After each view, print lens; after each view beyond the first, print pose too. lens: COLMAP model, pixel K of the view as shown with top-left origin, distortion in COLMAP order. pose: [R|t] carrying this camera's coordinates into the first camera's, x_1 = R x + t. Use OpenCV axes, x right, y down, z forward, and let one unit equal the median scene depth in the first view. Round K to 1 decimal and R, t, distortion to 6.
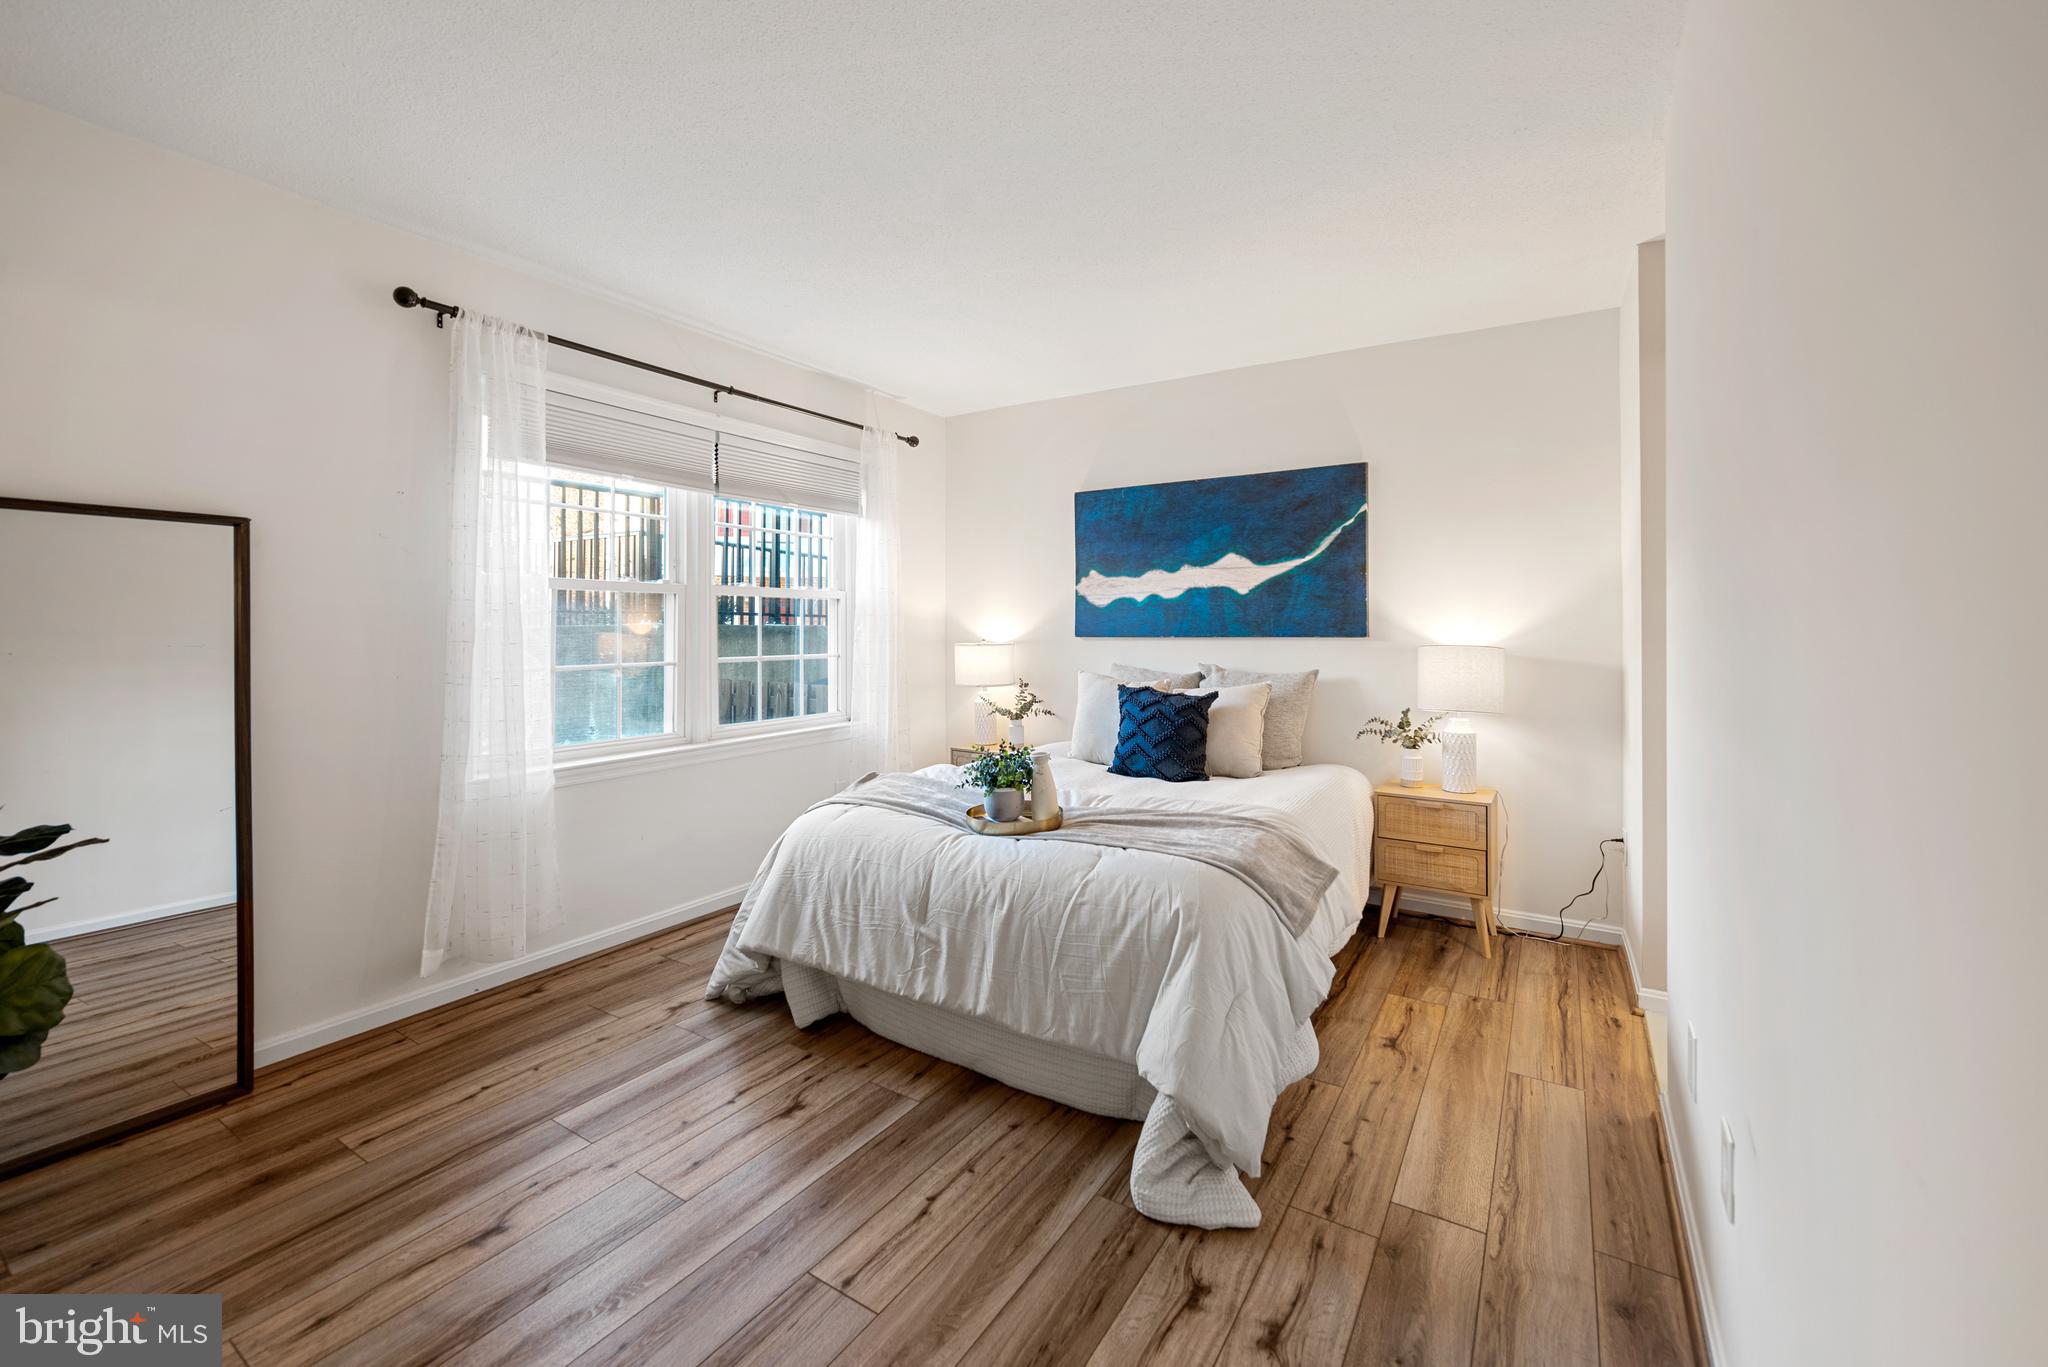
lens RADIAL K [[837.4, 0, 1025.0], [0, 837.4, 620.1], [0, 0, 1]] dist [-0.000388, -0.000270]
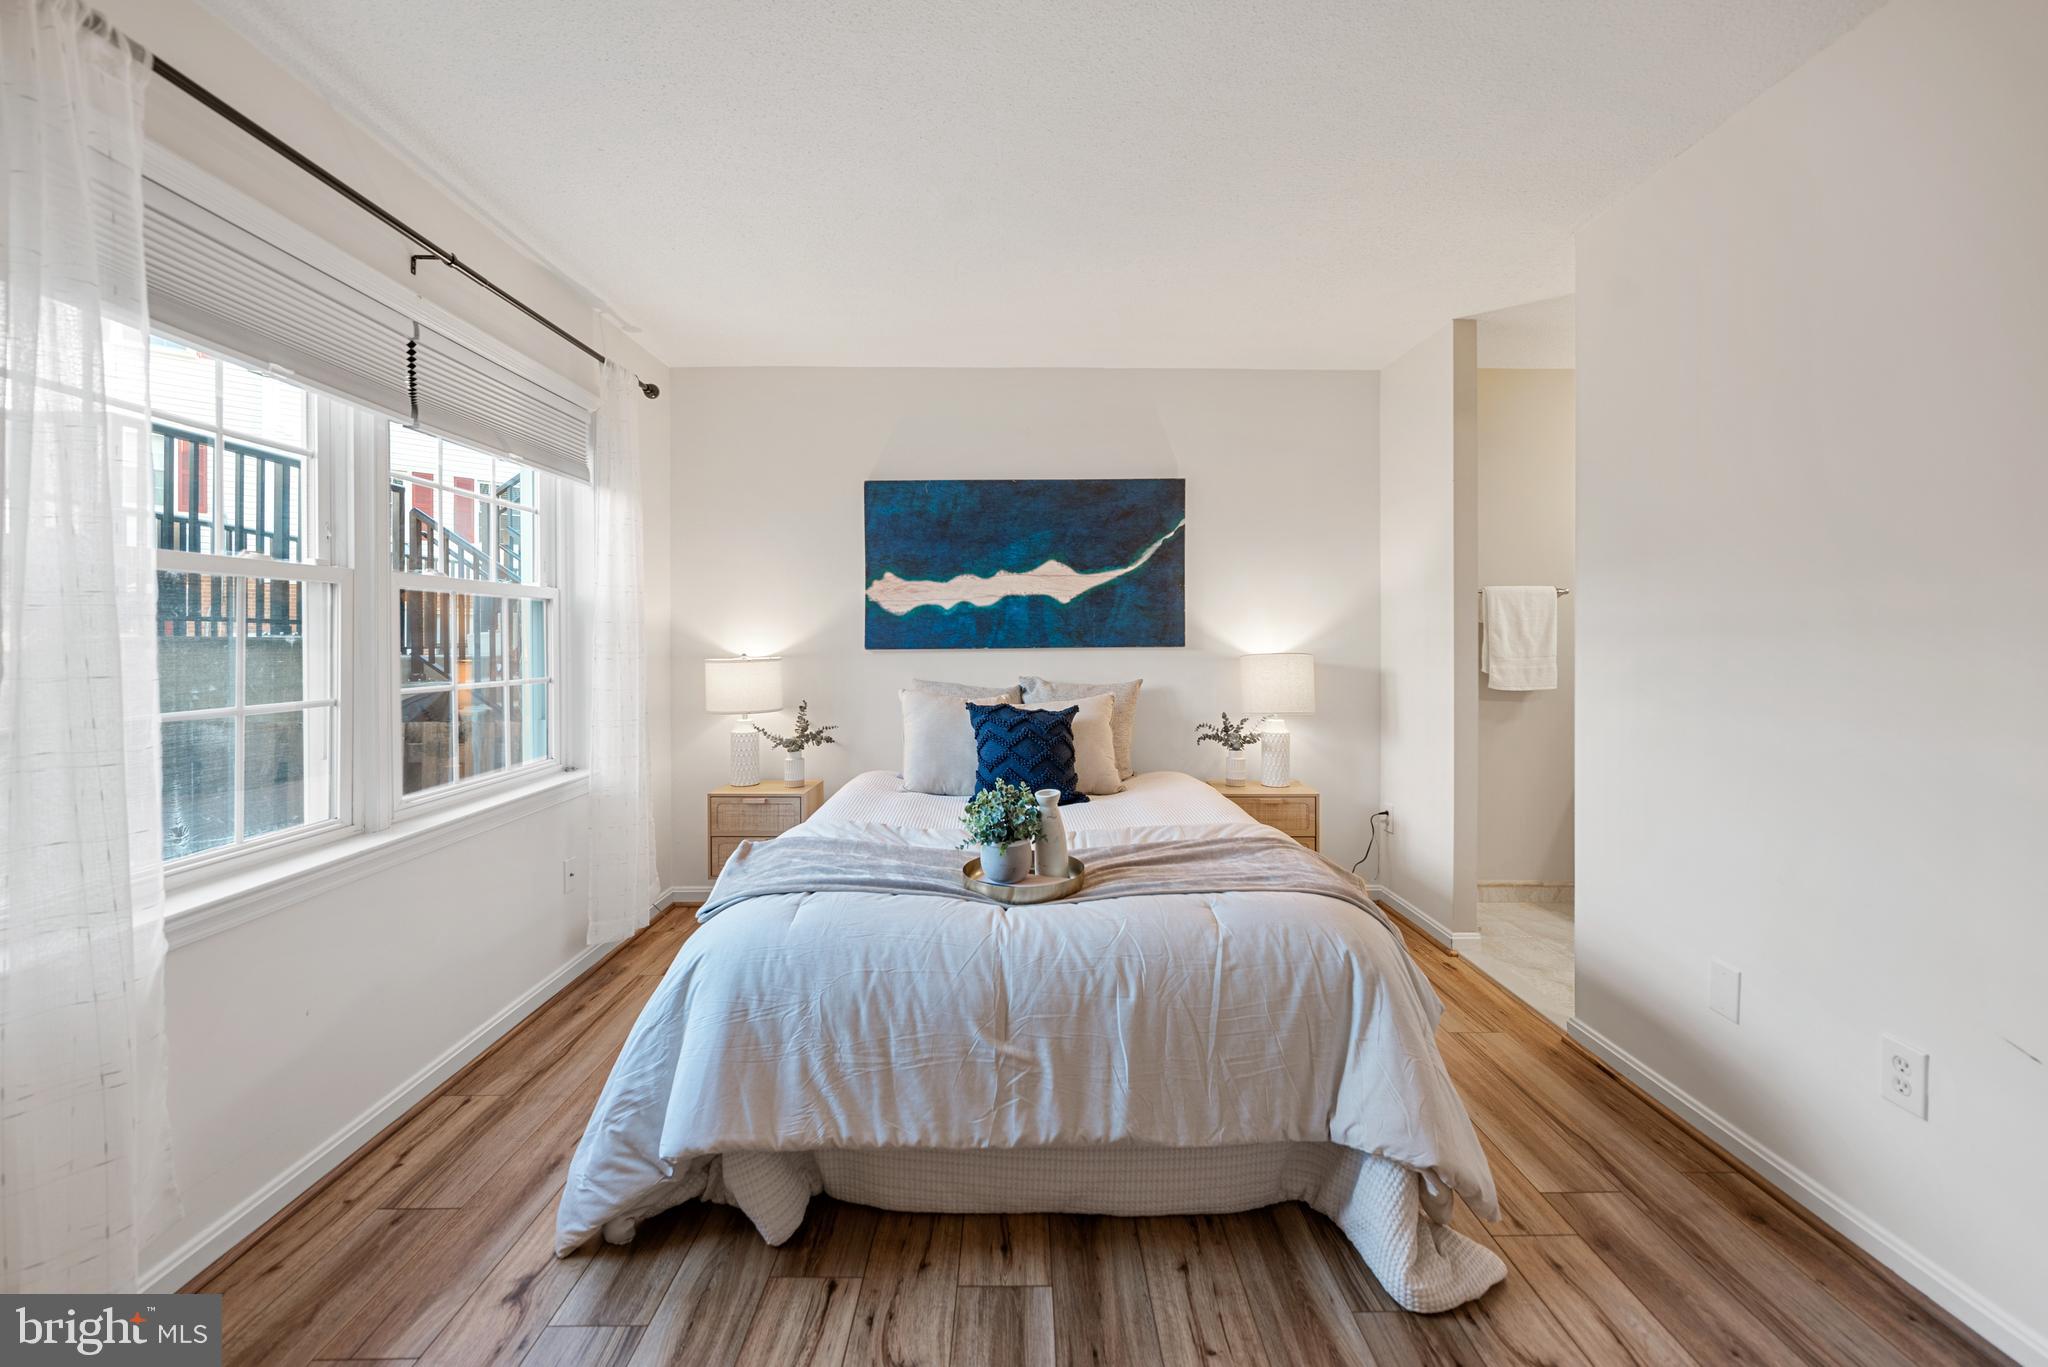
lens RADIAL K [[828.0, 0, 1021.3], [0, 828.0, 635.0], [0, 0, 1]] dist [-0.000733, -0.000499]
pose [[0.839114, -0.001575, 0.543953, -0.353757], [-0.001511, 0.999985, 0.005227, 0.000790], [-0.543953, -0.005208, 0.839099, 0.267254]]
